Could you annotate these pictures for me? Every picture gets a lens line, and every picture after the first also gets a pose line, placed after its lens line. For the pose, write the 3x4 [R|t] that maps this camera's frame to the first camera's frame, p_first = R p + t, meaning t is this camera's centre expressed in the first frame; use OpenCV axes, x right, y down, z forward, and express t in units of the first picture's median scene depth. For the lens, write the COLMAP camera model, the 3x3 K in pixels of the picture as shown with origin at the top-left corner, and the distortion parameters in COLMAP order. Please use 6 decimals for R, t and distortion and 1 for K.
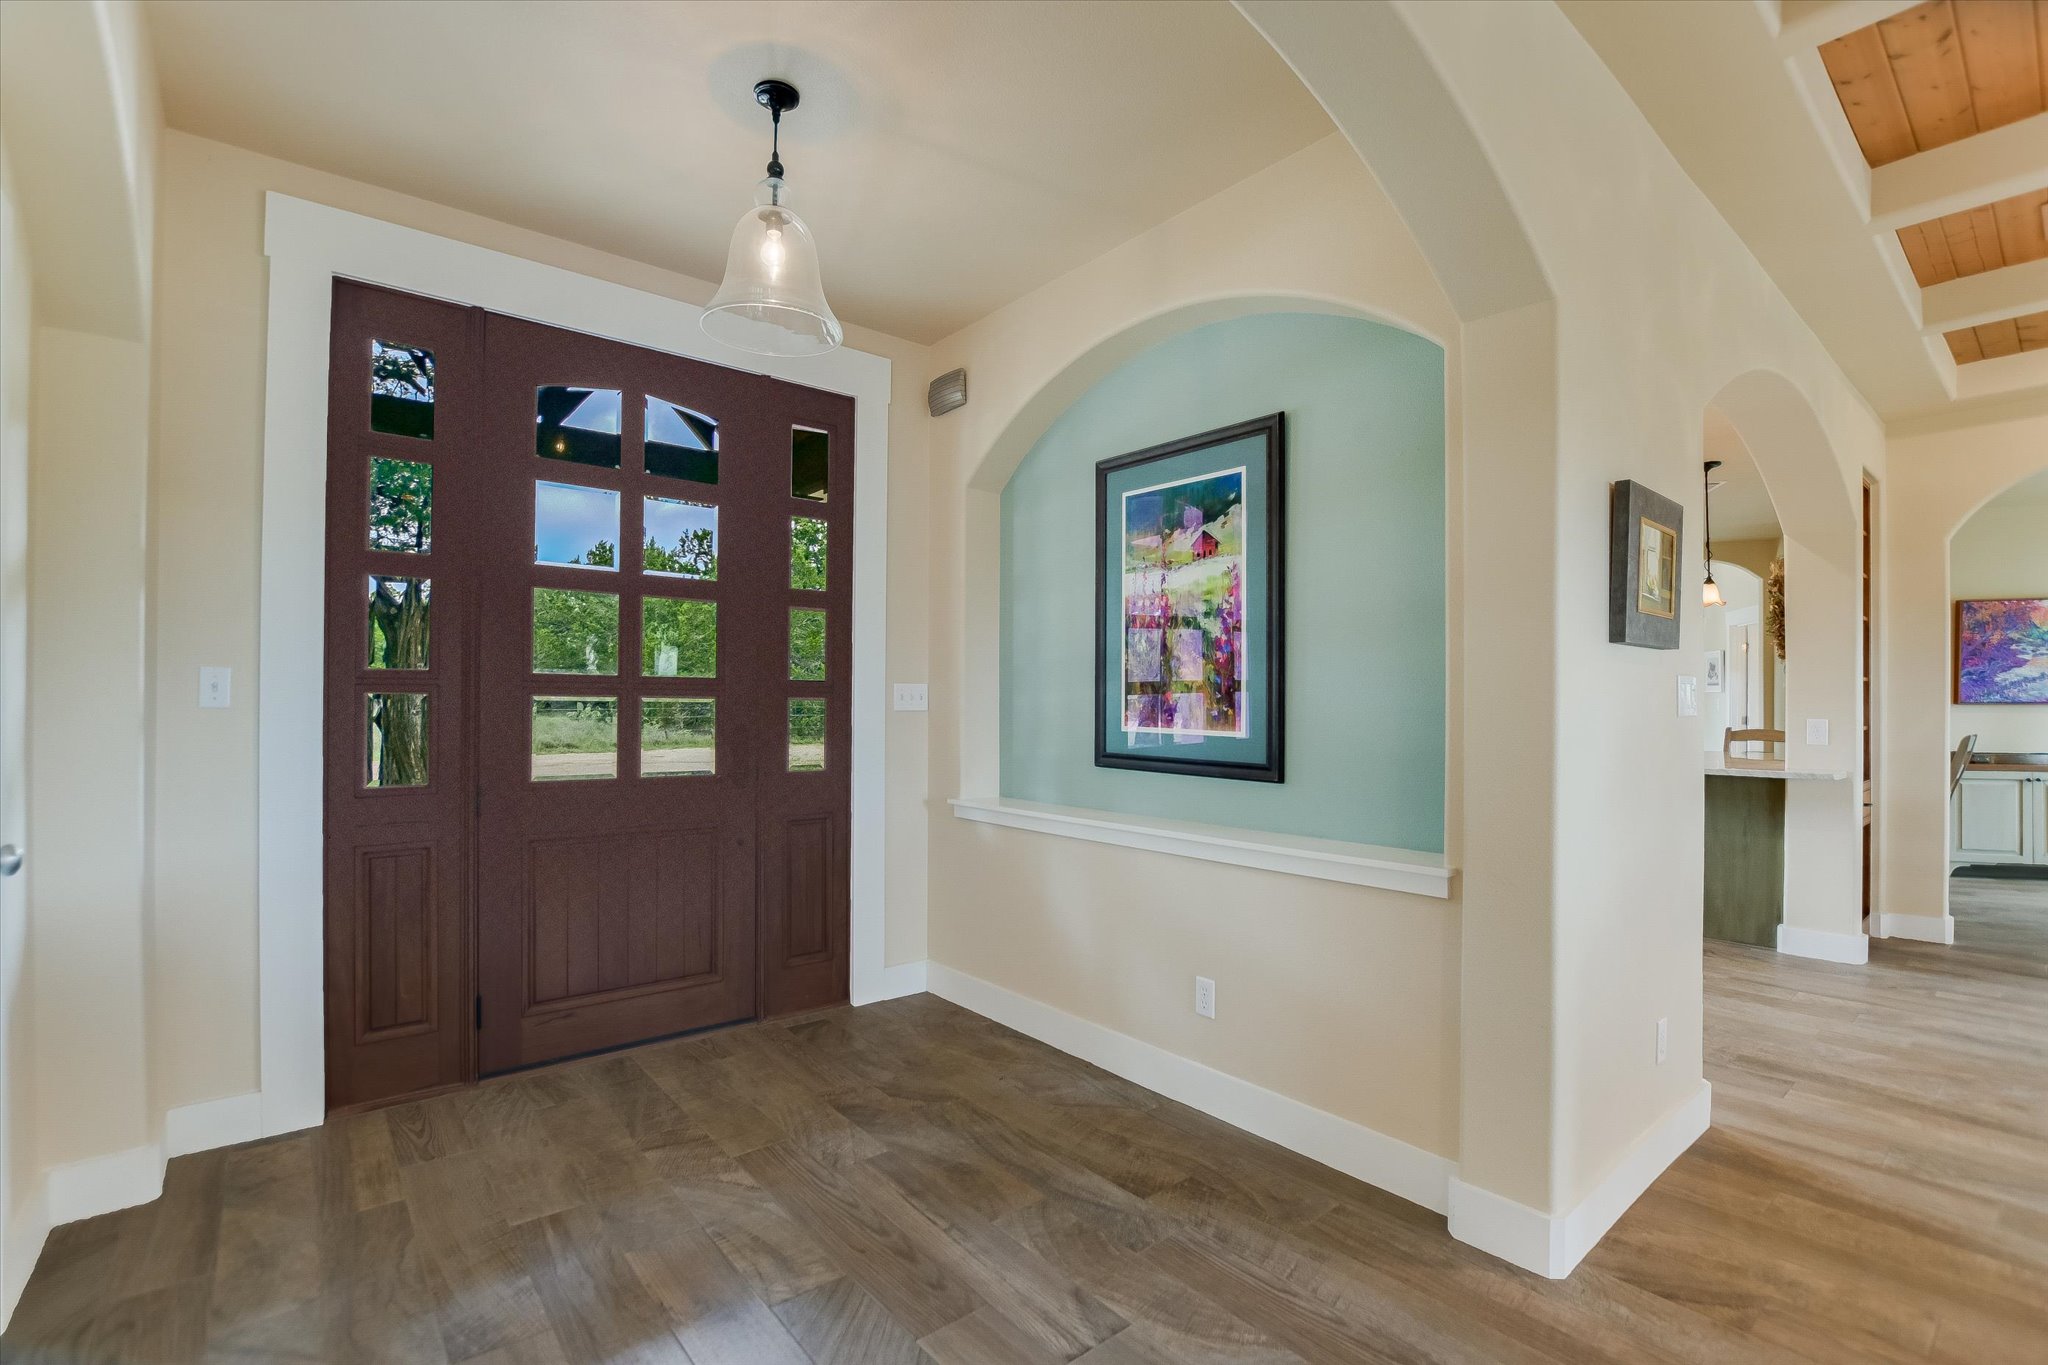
lens RADIAL K [[913.9, 0, 1027.5], [0, 913.9, 698.2], [0, 0, 1]] dist [0.012613, -0.002314]
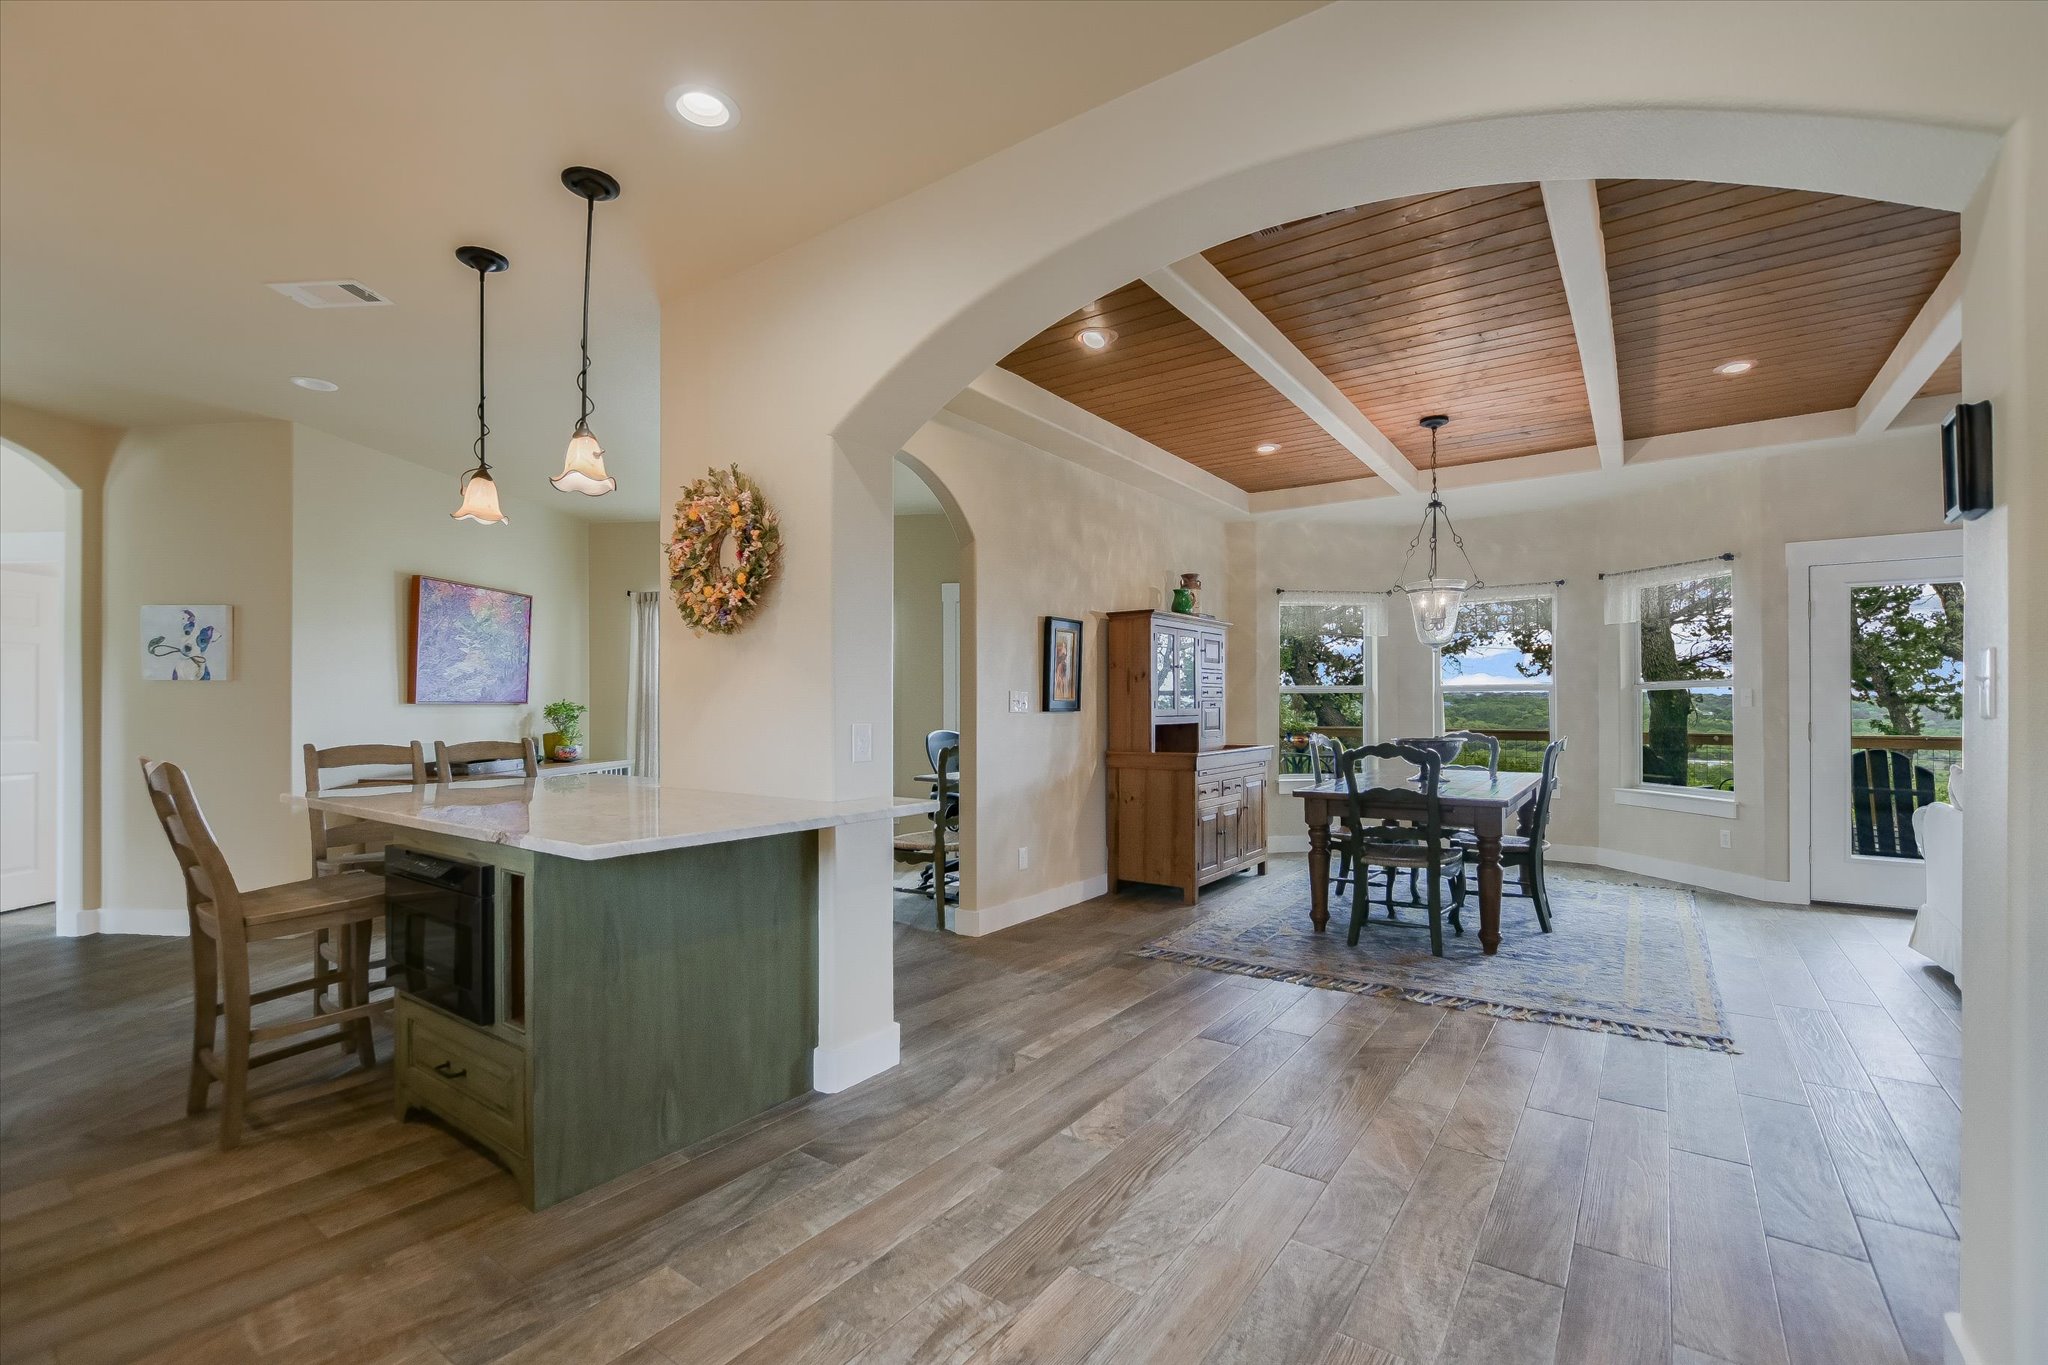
lens RADIAL K [[913.9, 0, 1010.8], [0, 913.9, 722.3], [0, 0, 1]] dist [0.012613, -0.002314]
pose [[-0.255395, -0.015097, 0.966719, 0.256598], [-0.001977, 0.999884, 0.015093, 0.015377], [-0.966835, 0.001944, -0.255395, 1.485886]]
